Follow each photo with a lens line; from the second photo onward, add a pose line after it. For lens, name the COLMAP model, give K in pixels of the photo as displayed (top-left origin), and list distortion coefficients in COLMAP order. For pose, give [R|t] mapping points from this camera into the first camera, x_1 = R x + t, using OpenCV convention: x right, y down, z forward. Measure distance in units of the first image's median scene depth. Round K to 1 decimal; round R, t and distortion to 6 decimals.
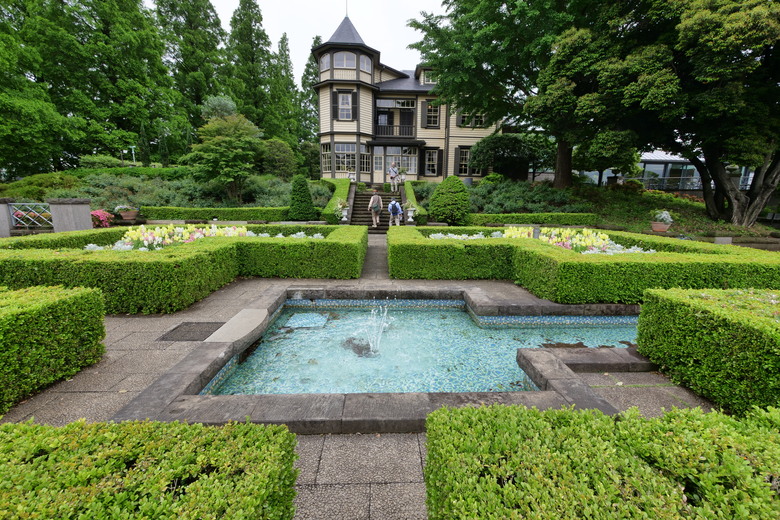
lens RADIAL K [[332.0, 0, 389.2], [0, 332.0, 261.1], [0, 0, 1]] dist [-0.001899, 0.000557]
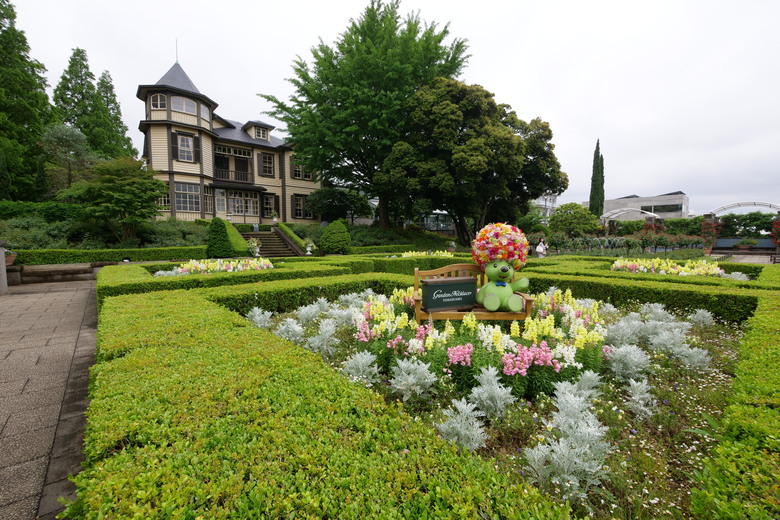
lens RADIAL K [[332.0, 0, 390.0], [0, 332.0, 258.9], [0, 0, 1]] dist [-0.001899, 0.000557]
pose [[0.781867, -0.051022, 0.621354, -0.285825], [0.125612, 0.989099, -0.076842, 0.021199], [-0.610660, 0.138130, 0.779753, -0.116147]]
